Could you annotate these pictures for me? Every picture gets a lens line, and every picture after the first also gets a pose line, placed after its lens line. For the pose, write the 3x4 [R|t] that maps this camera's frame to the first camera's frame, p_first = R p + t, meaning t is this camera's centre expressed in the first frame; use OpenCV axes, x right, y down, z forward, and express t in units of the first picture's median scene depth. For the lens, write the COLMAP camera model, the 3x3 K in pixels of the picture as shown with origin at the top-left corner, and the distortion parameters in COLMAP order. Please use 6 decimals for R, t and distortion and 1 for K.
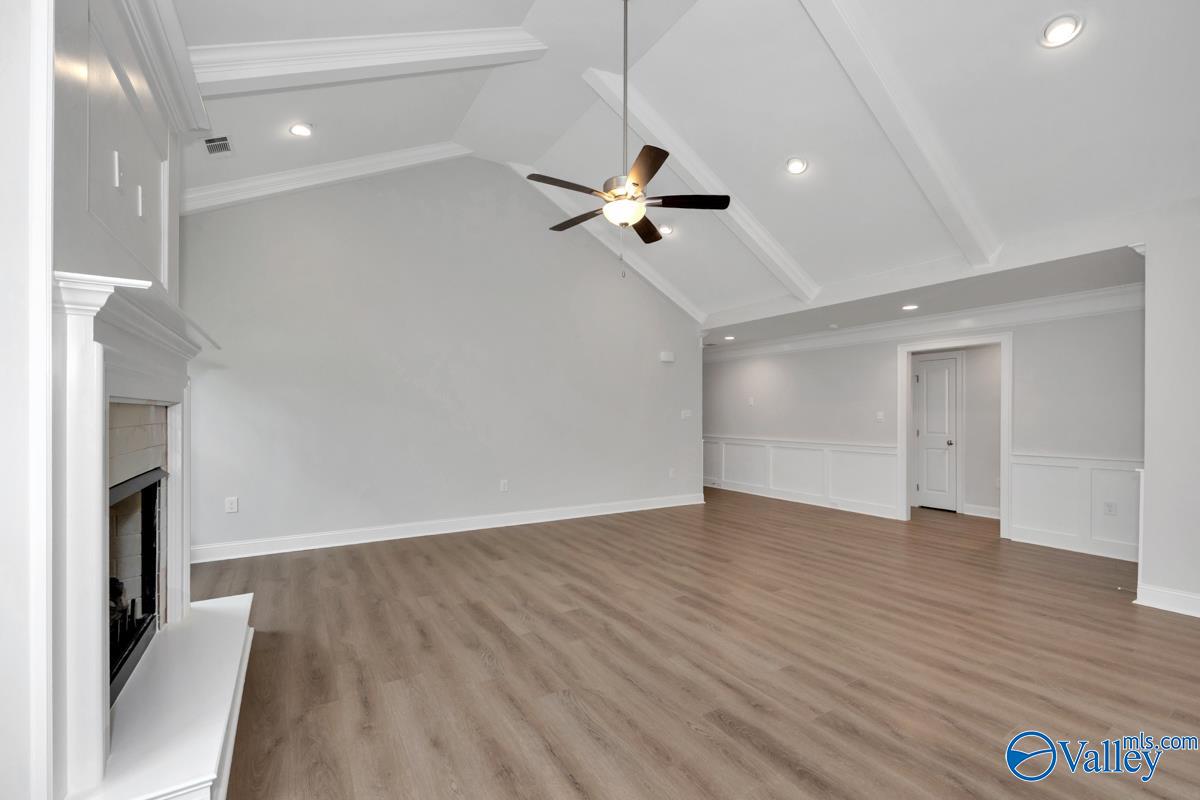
lens RADIAL K [[484.9, 0, 590.6], [0, 484.9, 418.3], [0, 0, 1]] dist [-0.000061, 0.000058]
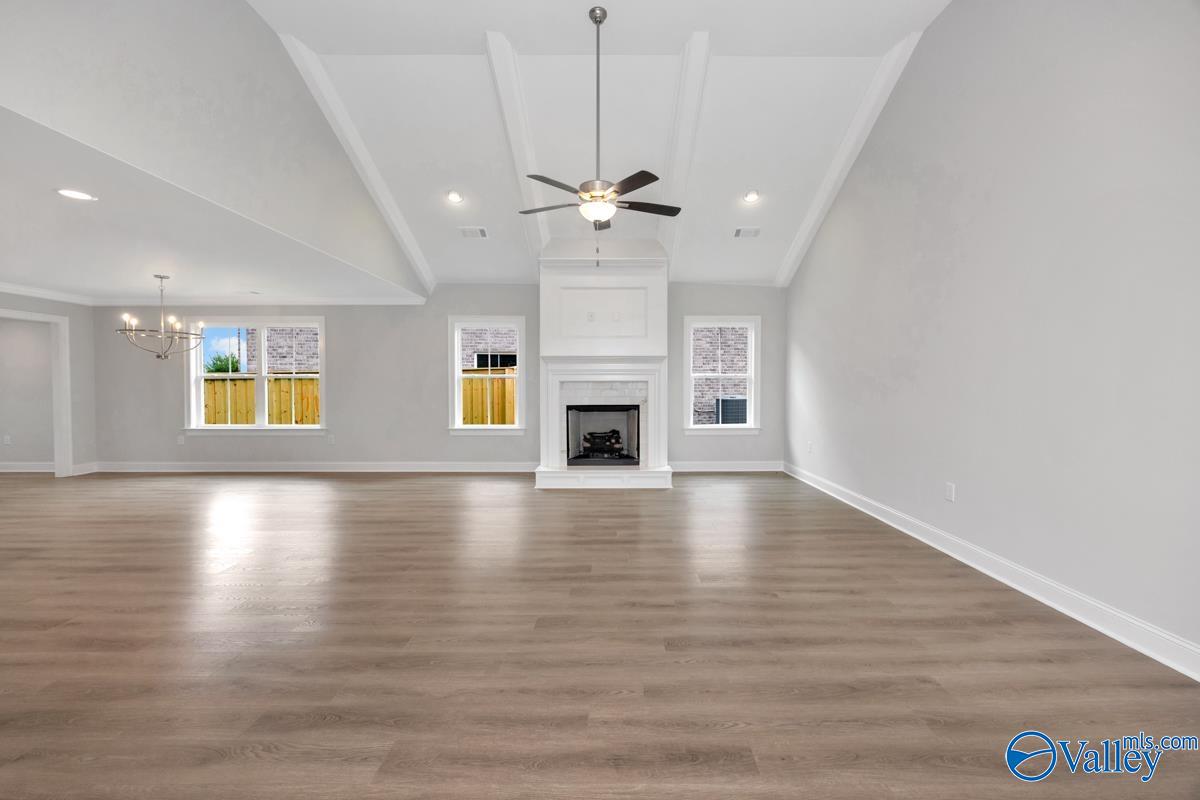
lens RADIAL K [[469.8, 0, 610.0], [0, 469.8, 394.6], [0, 0, 1]] dist [-0.000105, -0.000069]
pose [[-0.526018, 0.010968, -0.850403, 0.963025], [-0.005293, 0.999855, 0.016169, 0.003433], [0.850457, 0.013006, -0.525883, 1.524792]]
